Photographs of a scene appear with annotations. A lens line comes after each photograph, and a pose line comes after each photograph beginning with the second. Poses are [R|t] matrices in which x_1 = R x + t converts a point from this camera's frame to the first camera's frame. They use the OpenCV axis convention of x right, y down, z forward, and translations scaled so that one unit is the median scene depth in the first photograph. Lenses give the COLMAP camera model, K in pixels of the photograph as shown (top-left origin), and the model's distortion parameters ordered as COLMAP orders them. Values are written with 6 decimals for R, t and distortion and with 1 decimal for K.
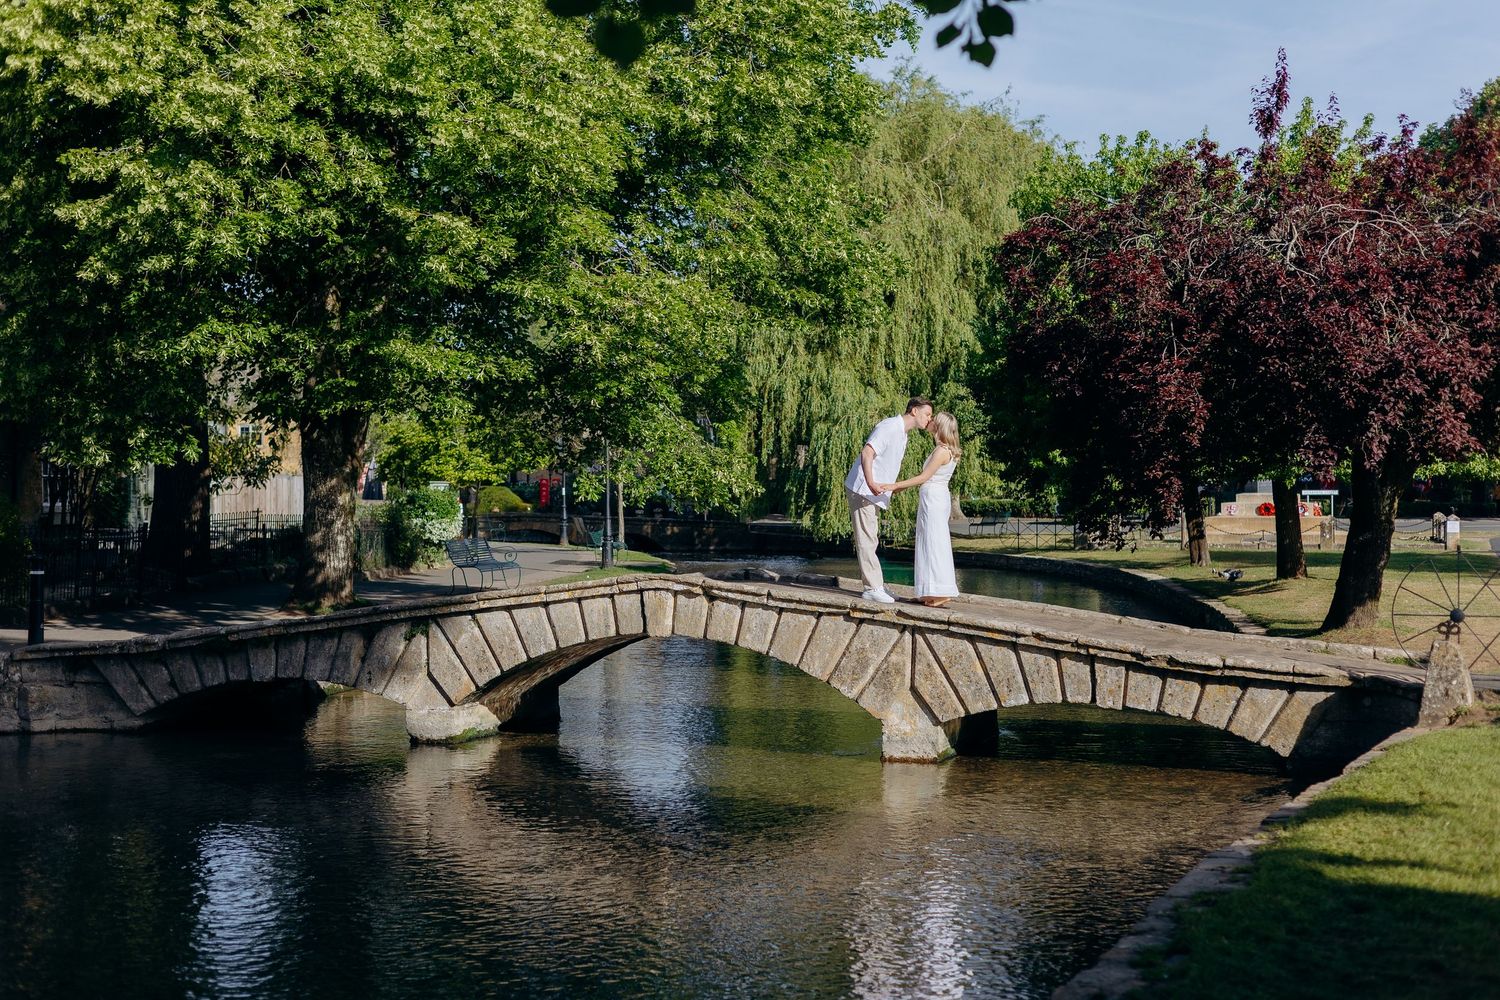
lens RADIAL K [[2251.3, 0, 726.4], [0, 2251.3, 474.6], [0, 0, 1]] dist [-0.008007, 0.025611]
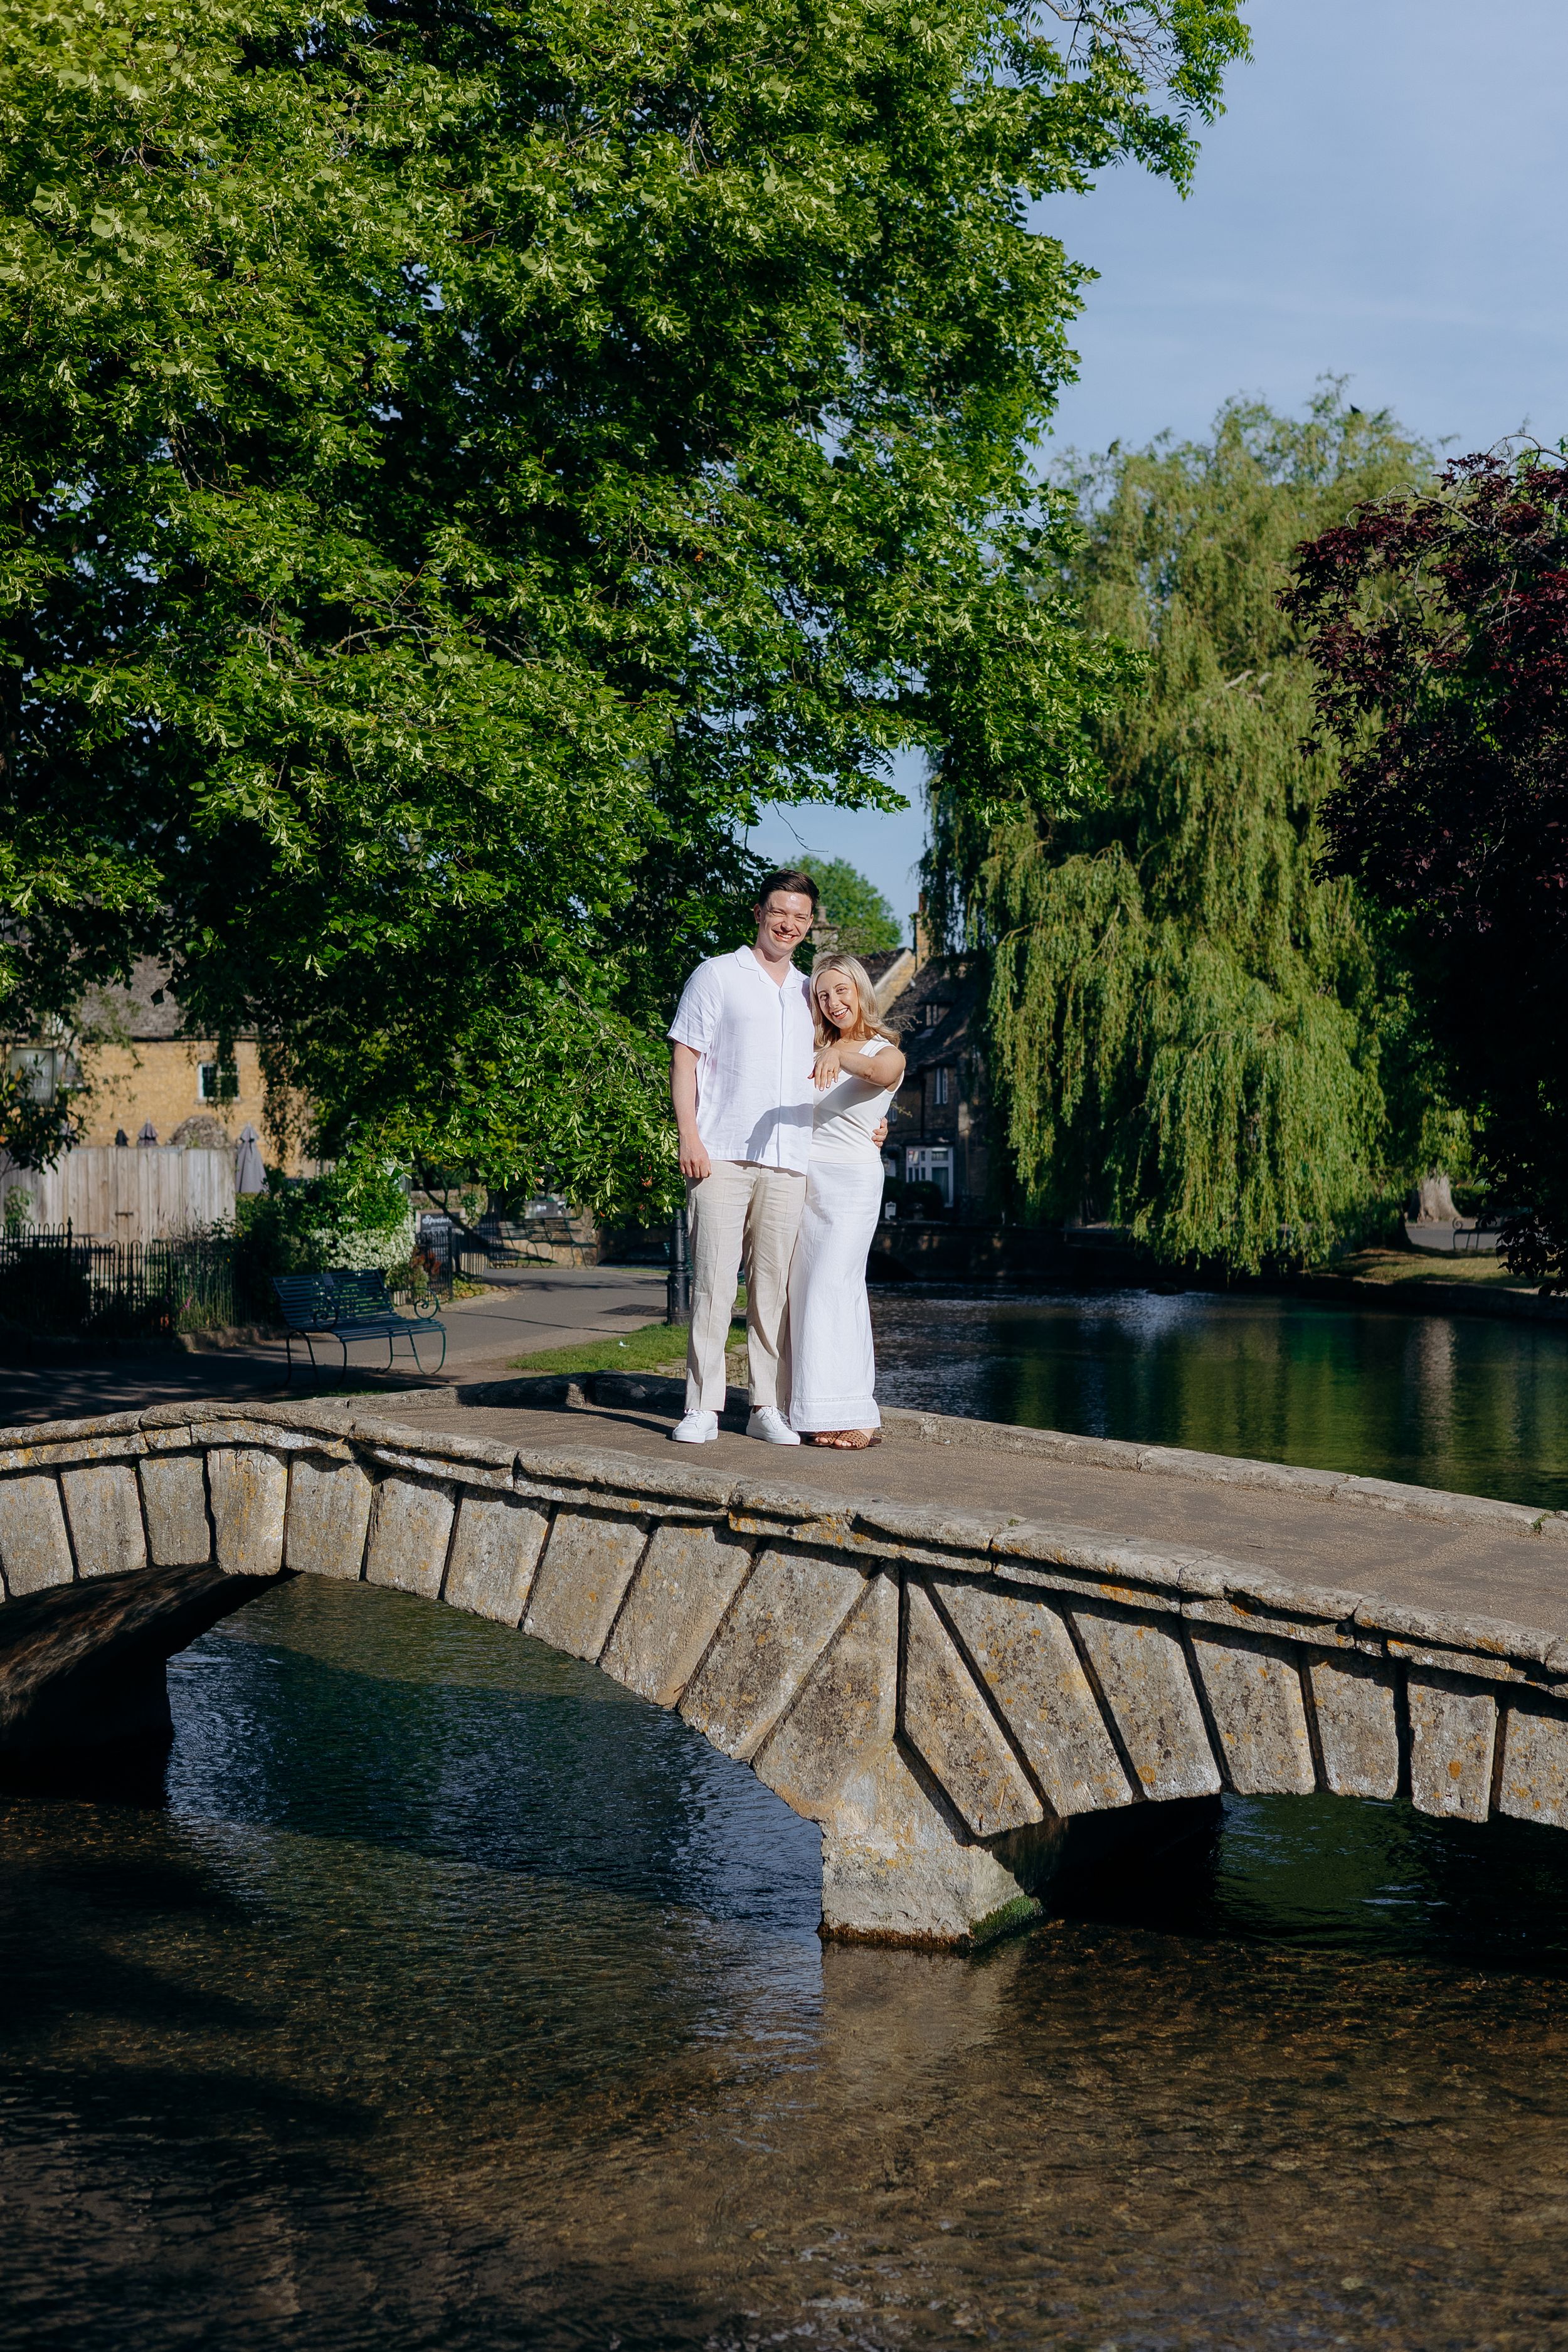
lens RADIAL K [[3530.0, 0, 792.4], [0, 3530.0, 1230.6], [0, 0, 1]] dist [-0.008007, 0.025611]
pose [[0.994805, -0.003495, -0.101740, 0.118835], [0.005920, 0.999705, 0.023542, 0.002740], [0.101628, -0.024022, 0.994532, 0.439111]]
